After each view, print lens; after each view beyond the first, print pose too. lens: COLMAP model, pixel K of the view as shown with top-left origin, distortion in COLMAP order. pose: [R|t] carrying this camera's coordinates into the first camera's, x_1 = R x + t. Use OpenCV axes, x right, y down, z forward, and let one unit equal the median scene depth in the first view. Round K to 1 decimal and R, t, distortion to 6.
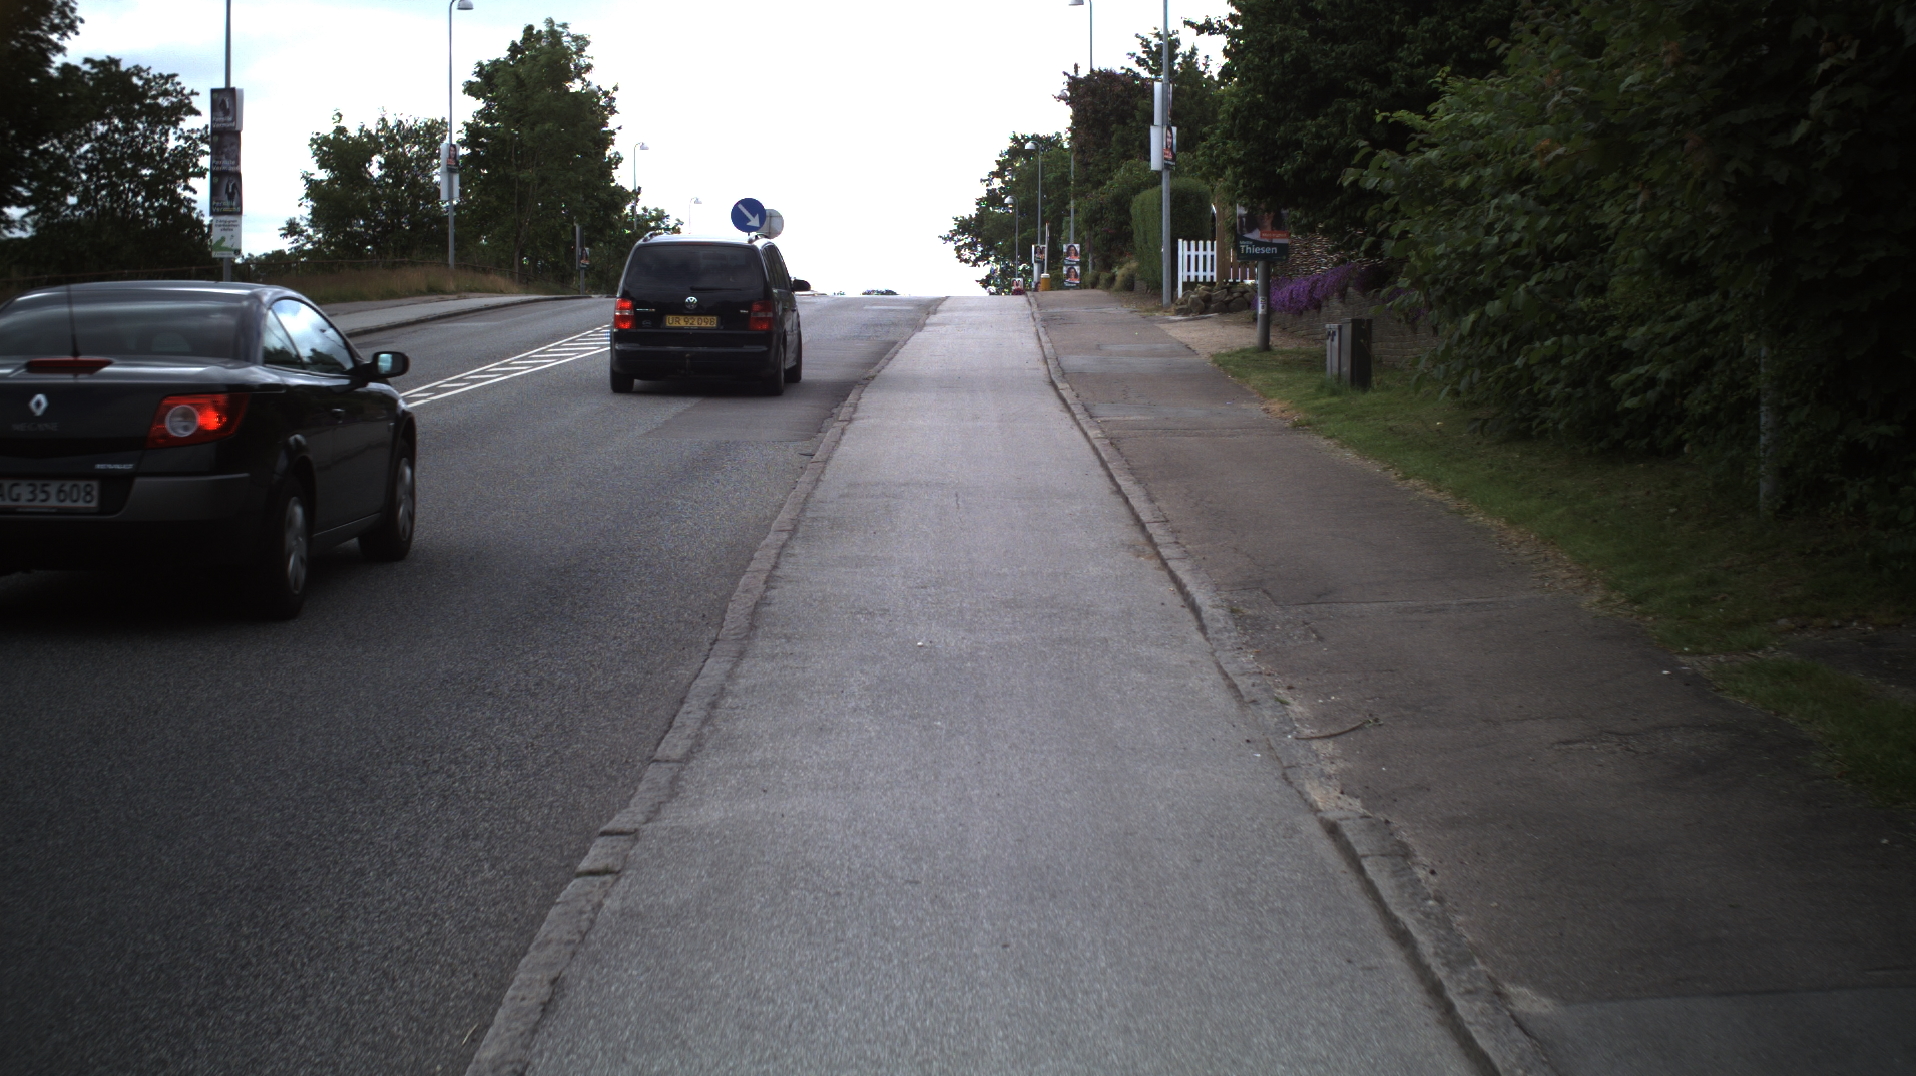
lens RADIAL K [[3390.0, 0, 958.0], [0, 3390.0, 538.0], [0, 0, 1]] dist [-0.267116, 0.255628]
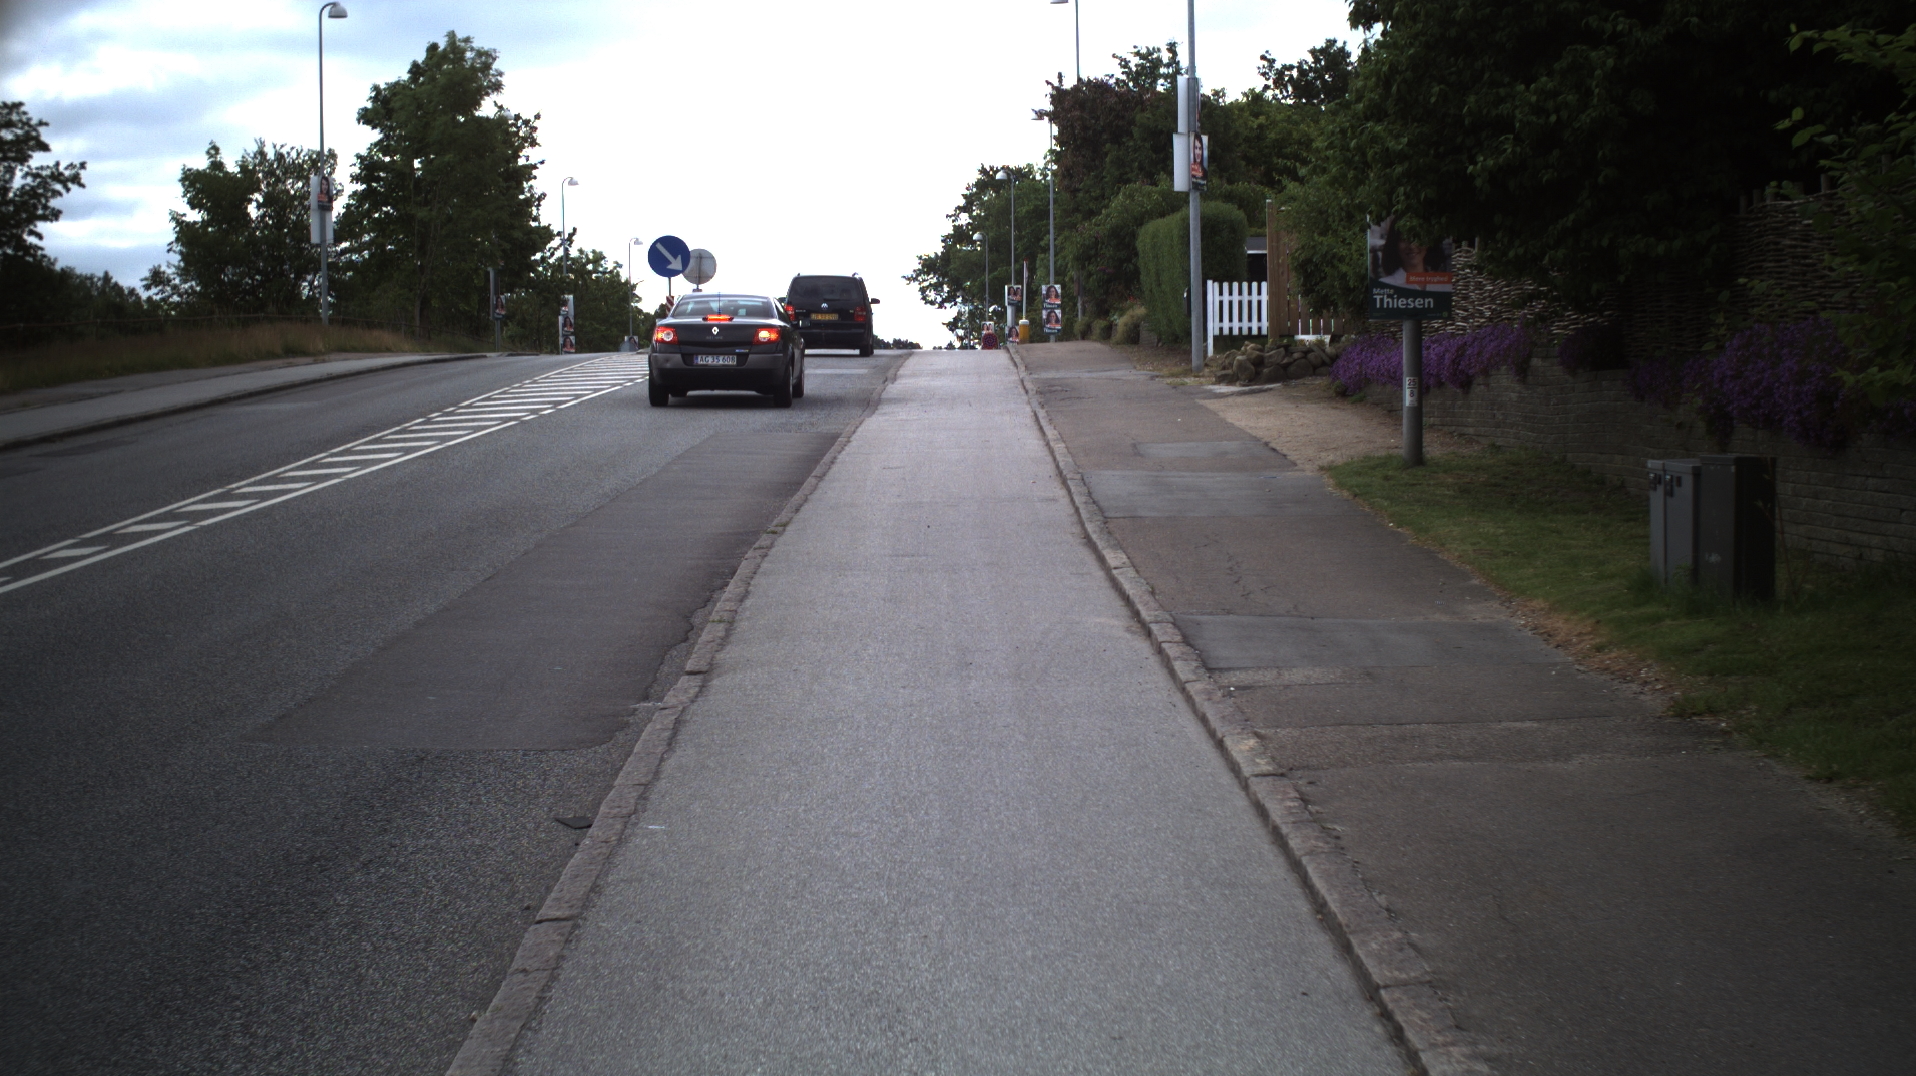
lens RADIAL K [[3390.0, 0, 958.0], [0, 3390.0, 538.0], [0, 0, 1]] dist [-0.267116, 0.255628]
pose [[0.999875, -0.012626, 0.009499, -0.000058], [0.012732, 0.999856, -0.011211, -0.017263], [-0.009356, 0.011330, 0.999892, 0.181774]]
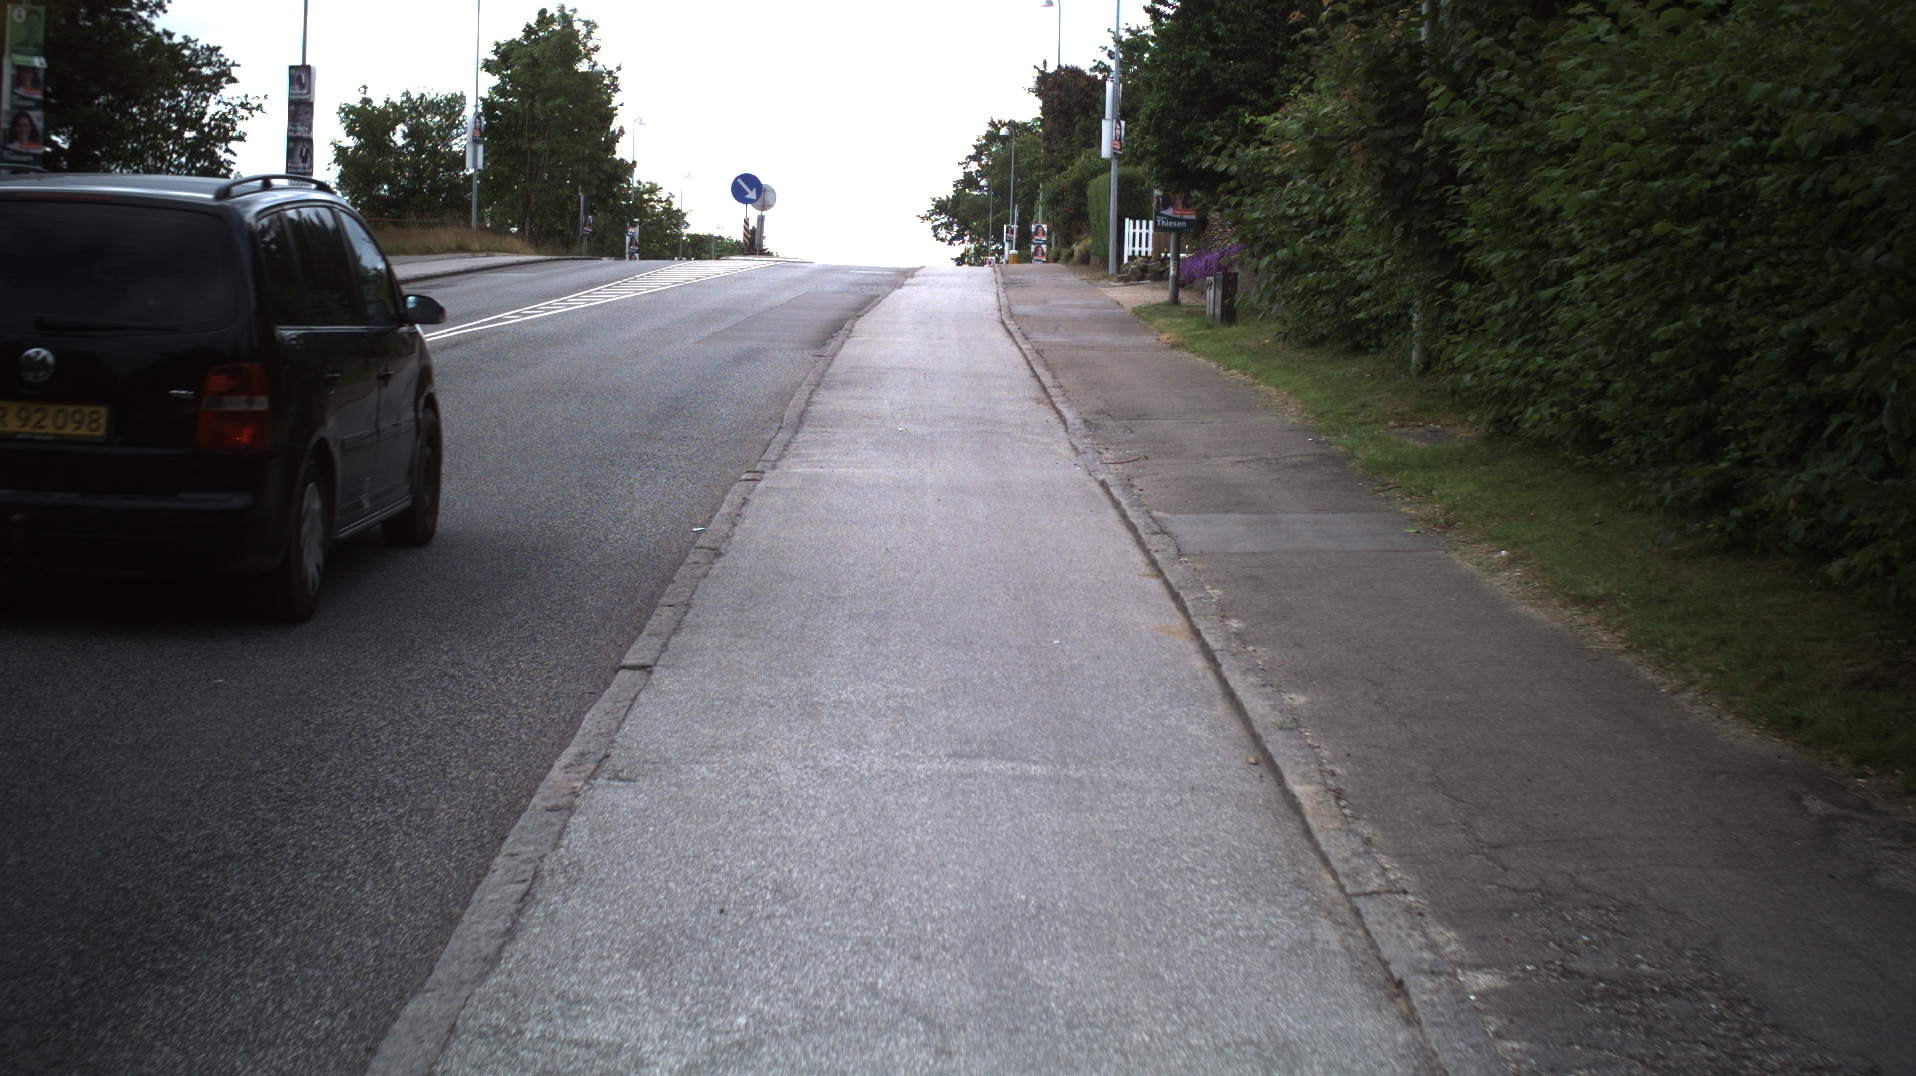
lens RADIAL K [[3390.0, 0, 958.0], [0, 3390.0, 538.0], [0, 0, 1]] dist [-0.267116, 0.255628]
pose [[0.999624, 0.025900, 0.008963, 0.000709], [-0.025945, 0.999651, 0.004951, 0.012976], [-0.008831, -0.005181, 0.999948, -0.121130]]
